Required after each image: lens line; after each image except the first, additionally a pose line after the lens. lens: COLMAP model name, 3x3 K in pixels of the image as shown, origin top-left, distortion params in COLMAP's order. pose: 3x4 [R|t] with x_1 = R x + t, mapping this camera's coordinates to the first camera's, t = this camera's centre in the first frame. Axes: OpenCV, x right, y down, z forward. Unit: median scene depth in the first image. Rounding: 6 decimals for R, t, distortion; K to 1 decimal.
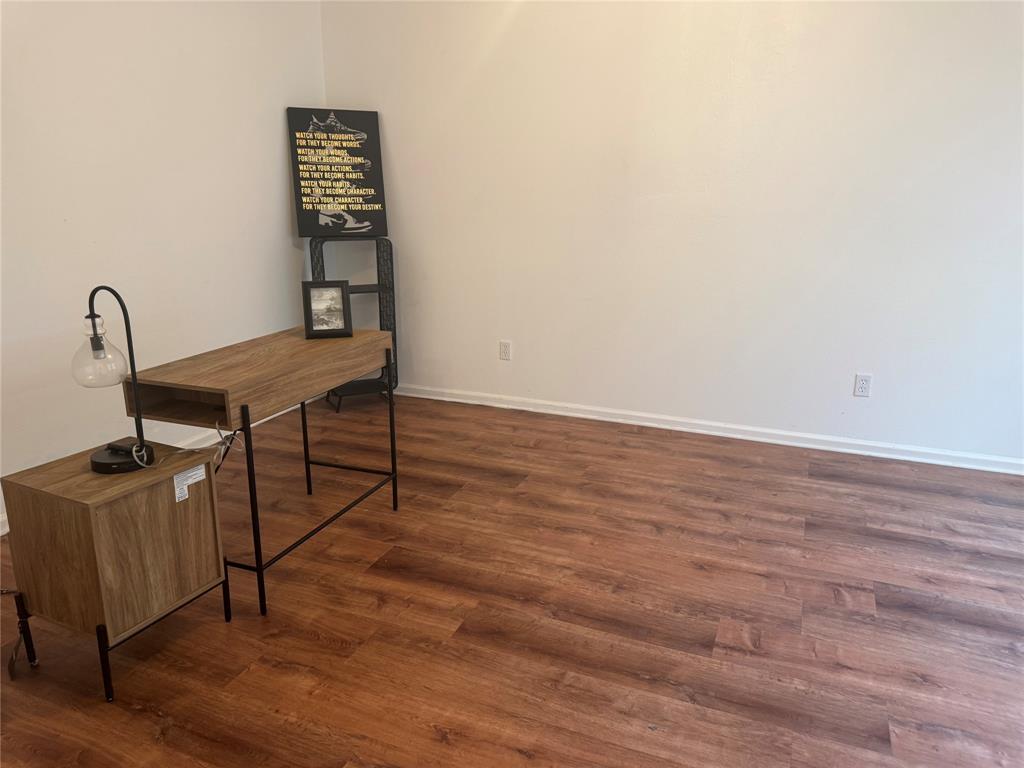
lens RADIAL K [[718.7, 0, 512.0], [0, 718.7, 384.0], [0, 0, 1]] dist [0.119932, -0.196886]
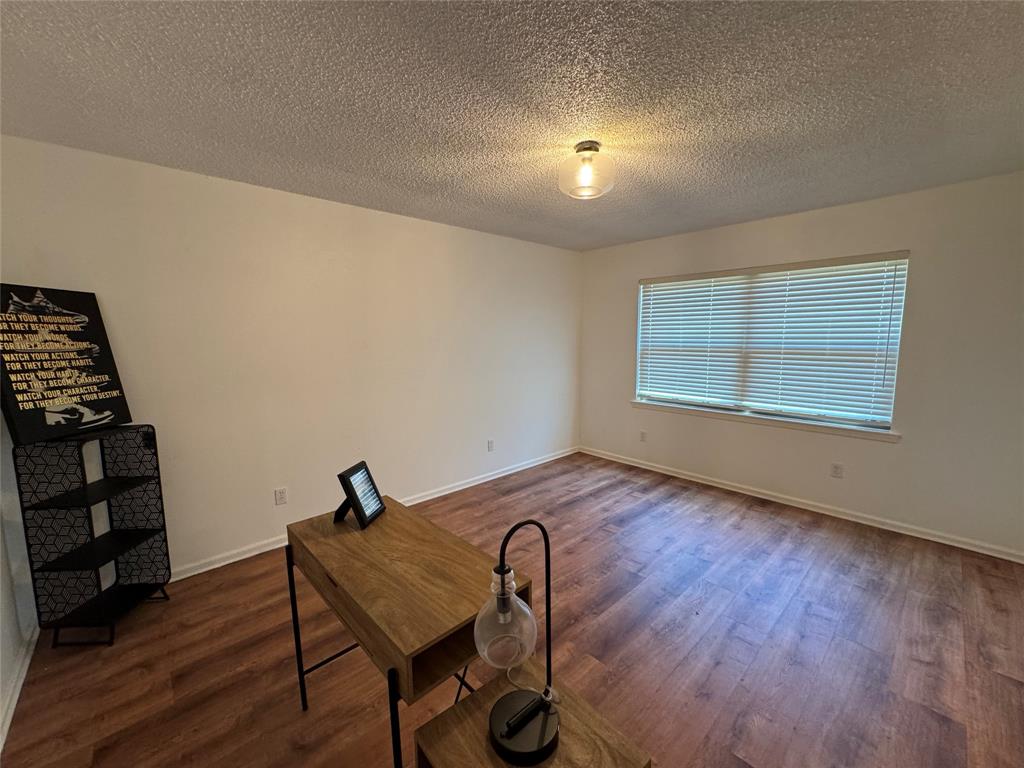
lens RADIAL K [[409.6, 0, 513.2], [0, 409.6, 385.3], [0, 0, 1]] dist [-0.002939, 0.000200]
pose [[0.421325, -0.118330, 0.899157, -0.446293], [0.258534, 0.965984, 0.005981, -0.133453], [-0.869279, 0.229943, 0.437585, 0.357382]]
